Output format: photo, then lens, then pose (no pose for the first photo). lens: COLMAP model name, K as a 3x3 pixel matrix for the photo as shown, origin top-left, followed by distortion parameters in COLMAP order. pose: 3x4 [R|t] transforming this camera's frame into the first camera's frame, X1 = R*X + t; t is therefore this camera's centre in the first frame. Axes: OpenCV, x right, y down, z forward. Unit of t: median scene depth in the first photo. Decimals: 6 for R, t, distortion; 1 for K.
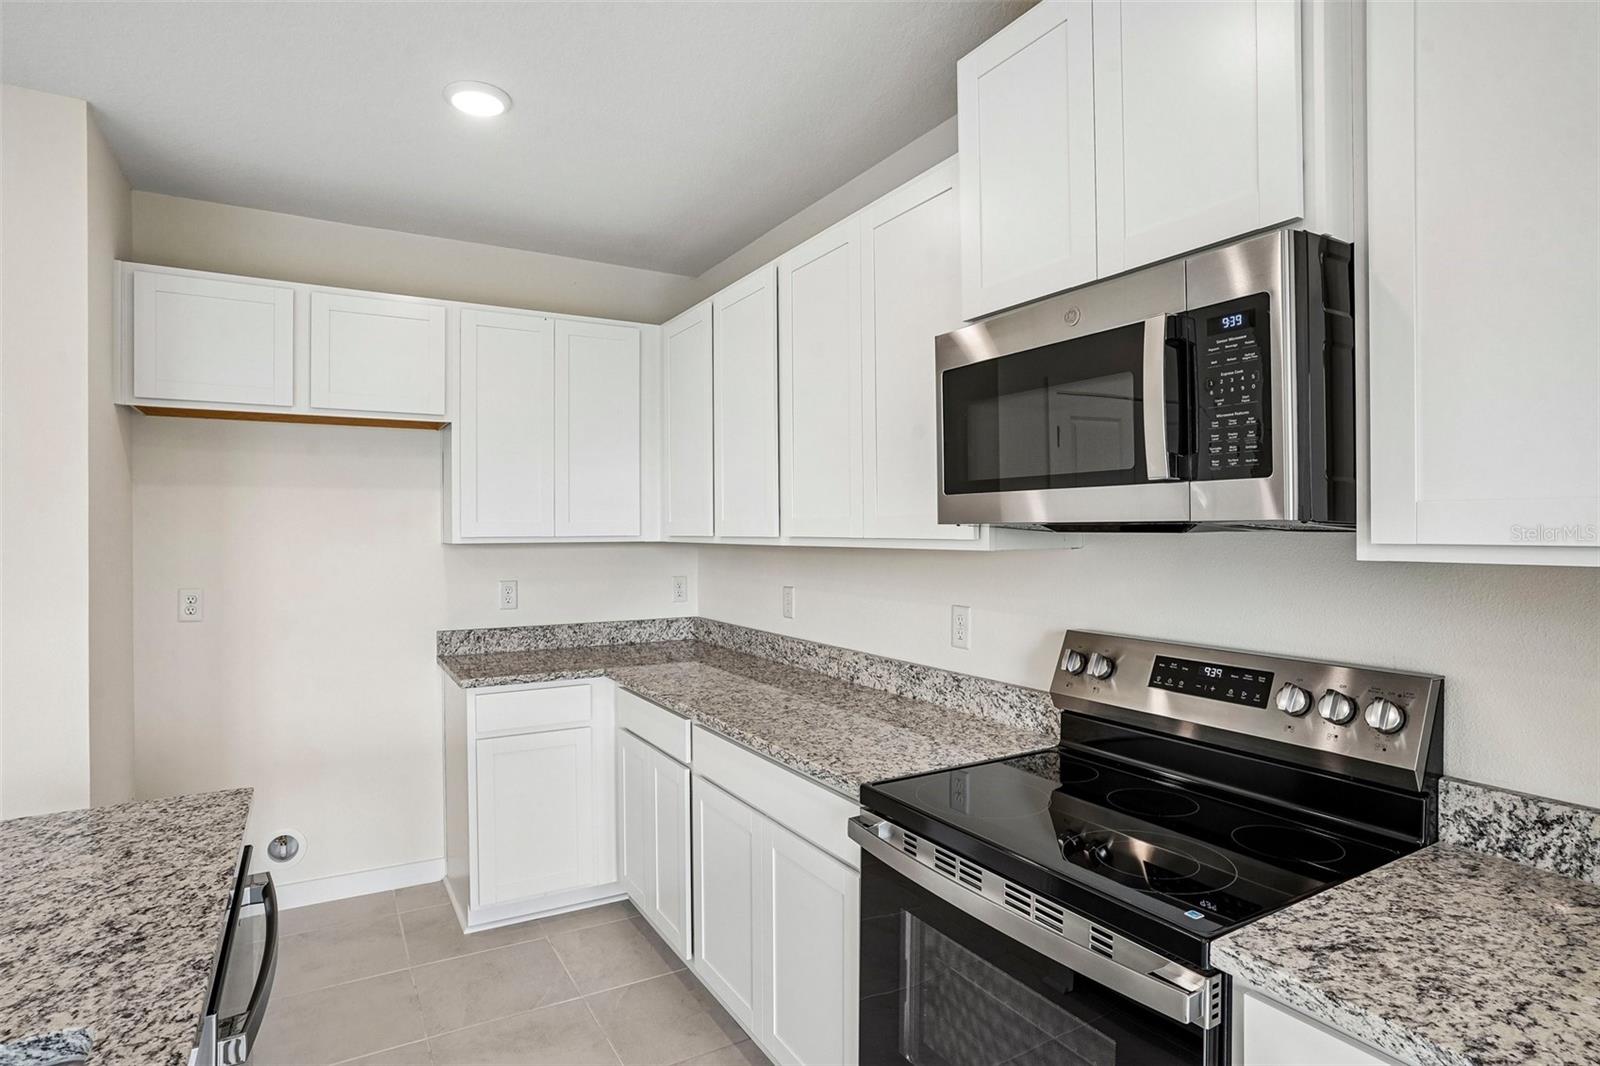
lens RADIAL K [[850.4, 0, 792.1], [0, 850.4, 532.9], [0, 0, 1]] dist [-0.019599, 0.000047]
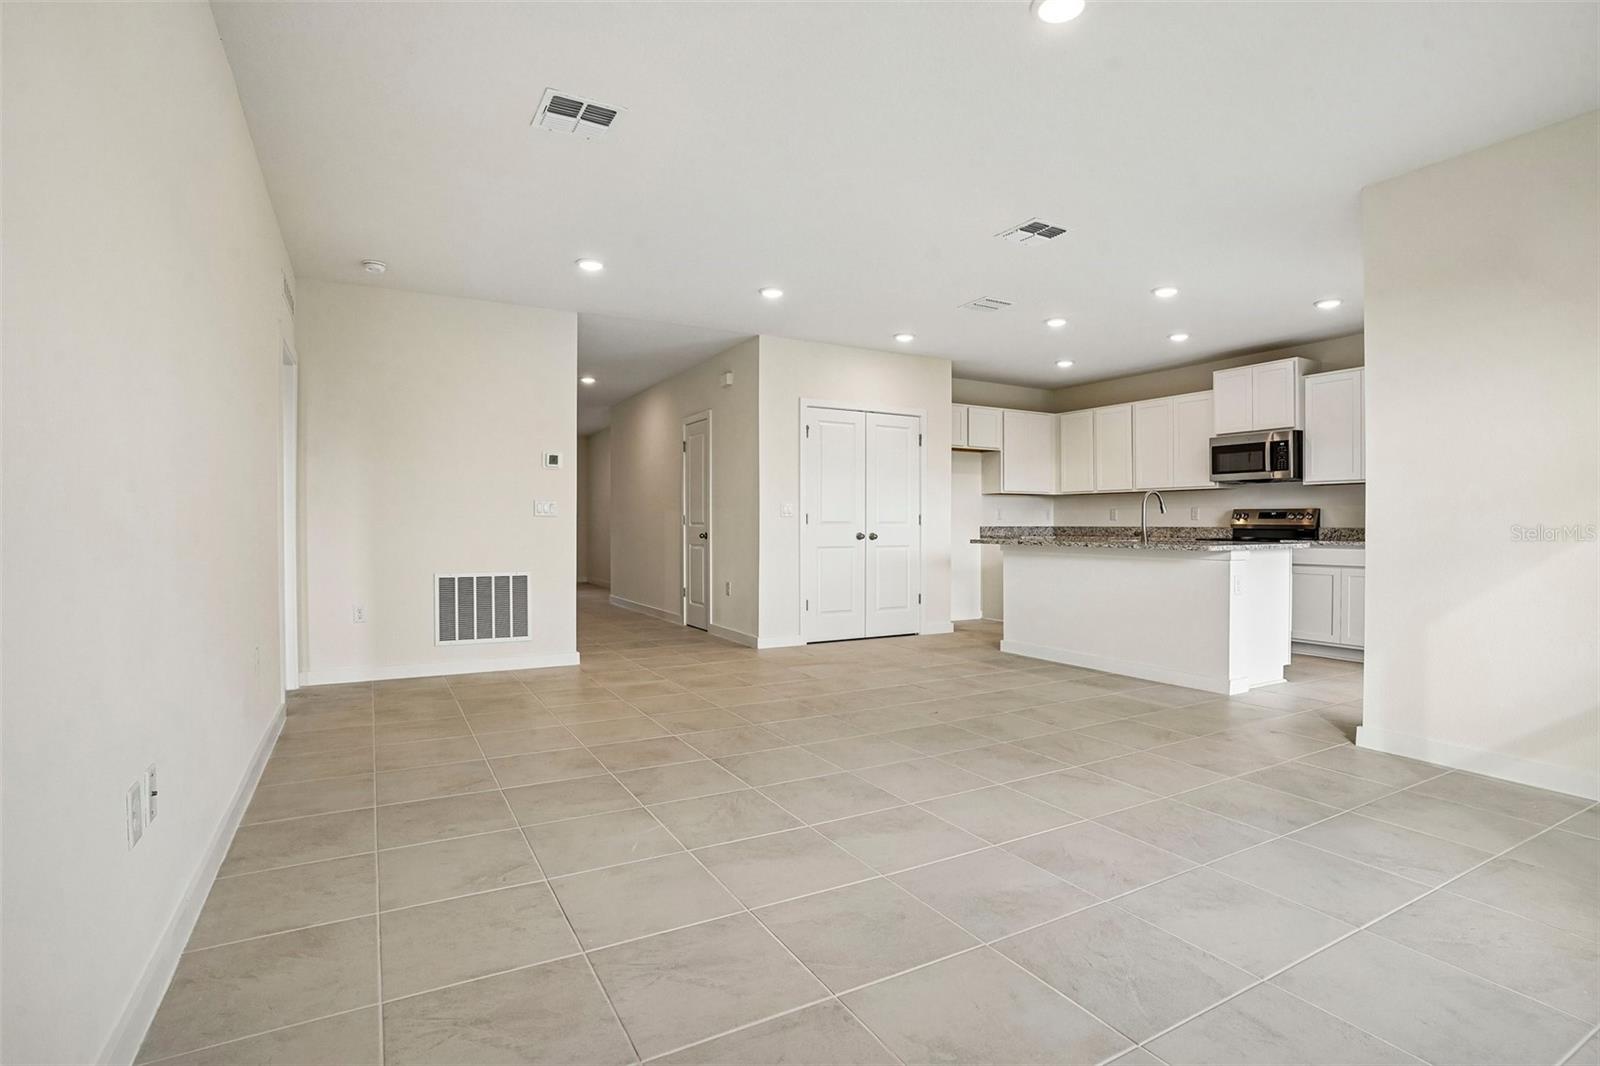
lens RADIAL K [[795.9, 0, 795.7], [0, 795.9, 529.8], [0, 0, 1]] dist [-0.045940, 0.006785]
pose [[0.999881, 0.004684, -0.014718, -2.491460], [-0.004637, 0.999984, 0.003277, 0.309014], [0.014733, -0.003208, 0.999886, -4.026830]]
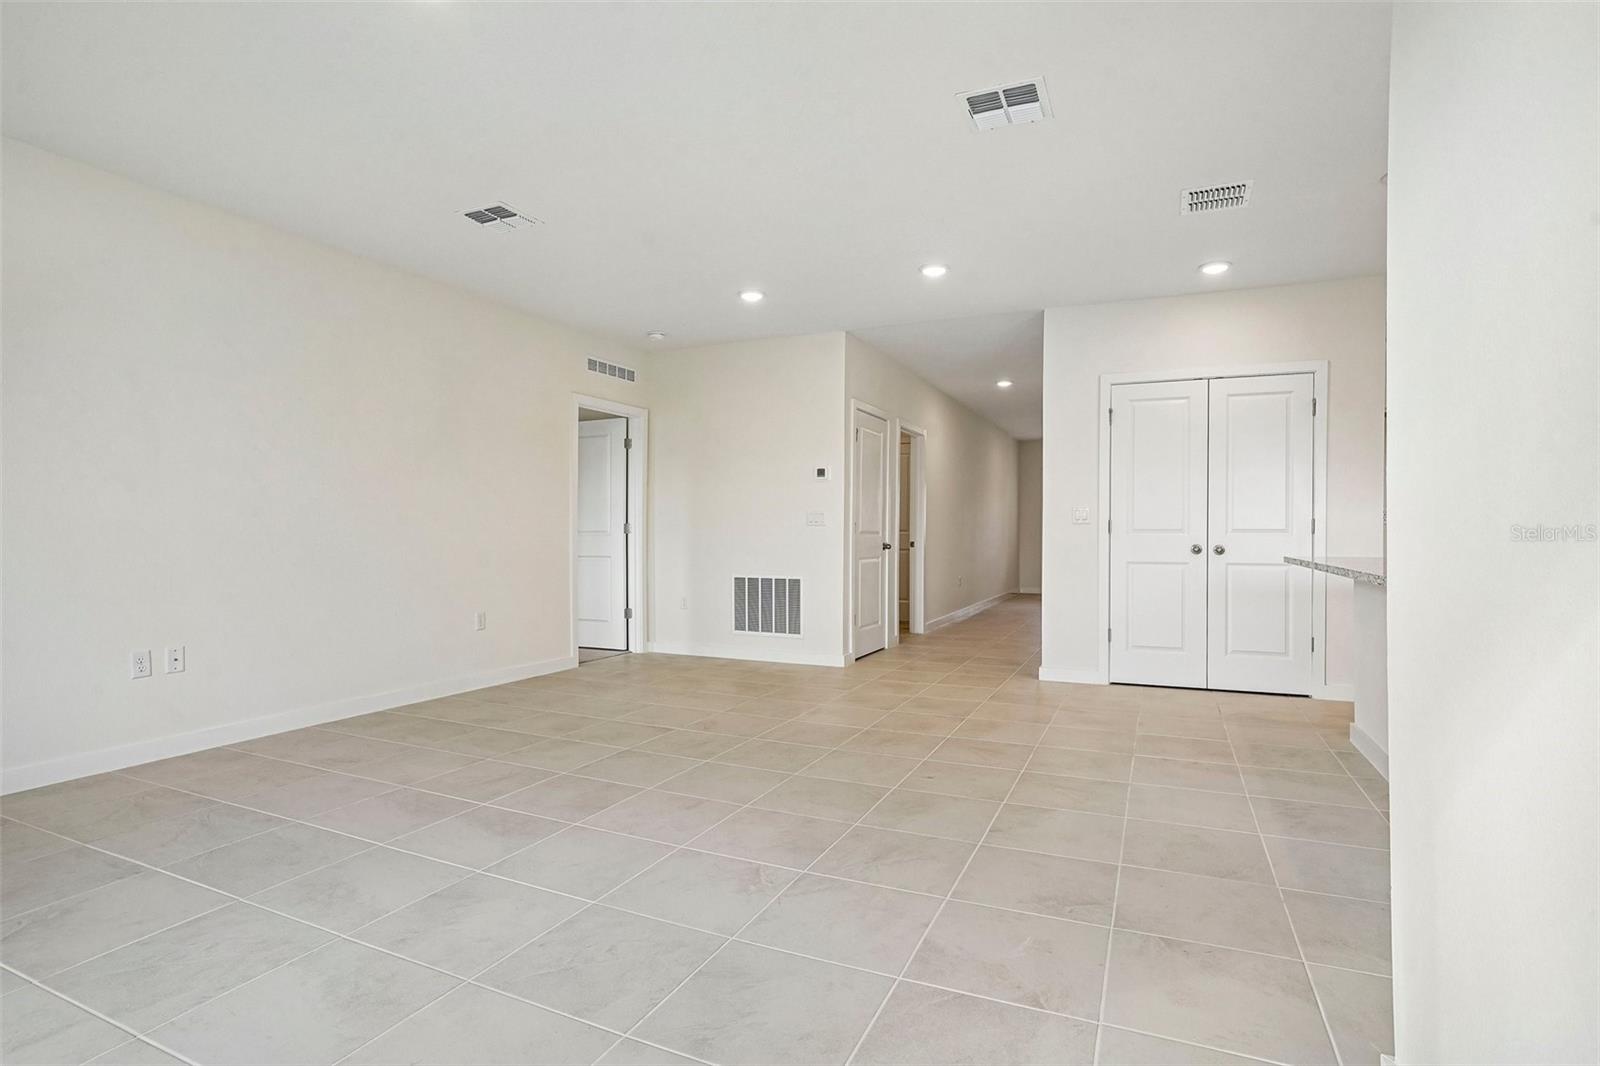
lens RADIAL K [[795.9, 0, 792.6], [0, 795.9, 534.9], [0, 0, 1]] dist [-0.045940, 0.006785]
pose [[0.570428, 0.005524, -0.821329, -0.151329], [-0.009863, 0.999951, -0.000125, 0.313606], [0.821288, 0.008172, 0.570455, -2.521713]]
